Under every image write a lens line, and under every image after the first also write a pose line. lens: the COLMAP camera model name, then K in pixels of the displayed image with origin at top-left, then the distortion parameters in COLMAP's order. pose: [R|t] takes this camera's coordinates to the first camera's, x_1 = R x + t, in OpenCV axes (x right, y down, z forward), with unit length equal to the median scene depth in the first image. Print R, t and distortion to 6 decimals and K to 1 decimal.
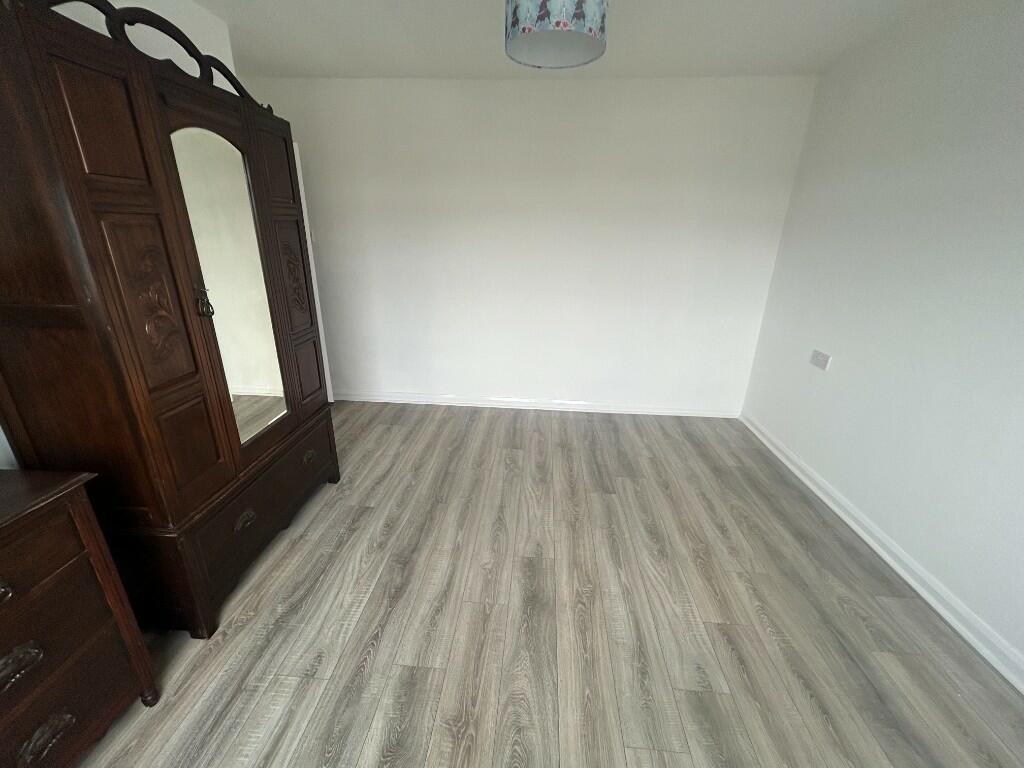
lens RADIAL K [[416.1, 0, 513.9], [0, 416.1, 382.6], [0, 0, 1]] dist [-0.001473, -0.000135]
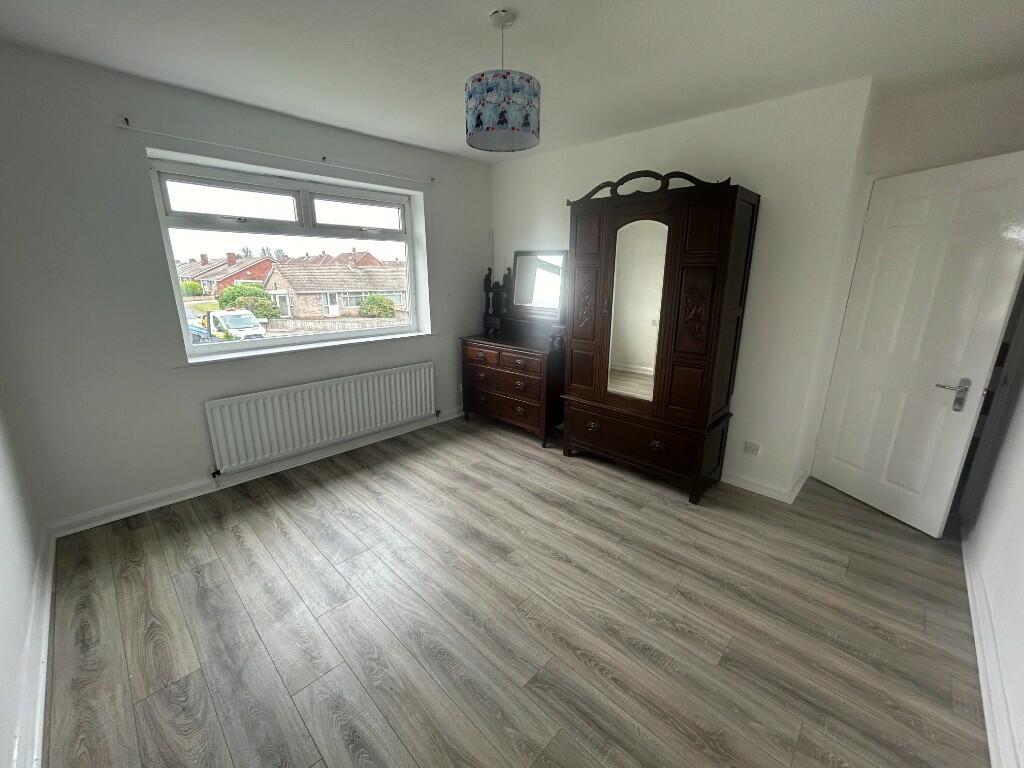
lens RADIAL K [[416.1, 0, 513.9], [0, 416.1, 382.6], [0, 0, 1]] dist [-0.001473, -0.000135]
pose [[-0.637730, 0.178999, -0.749172, 0.748229], [-0.280518, 0.851857, 0.442323, -0.449132], [0.717363, 0.492239, -0.493042, 1.263840]]
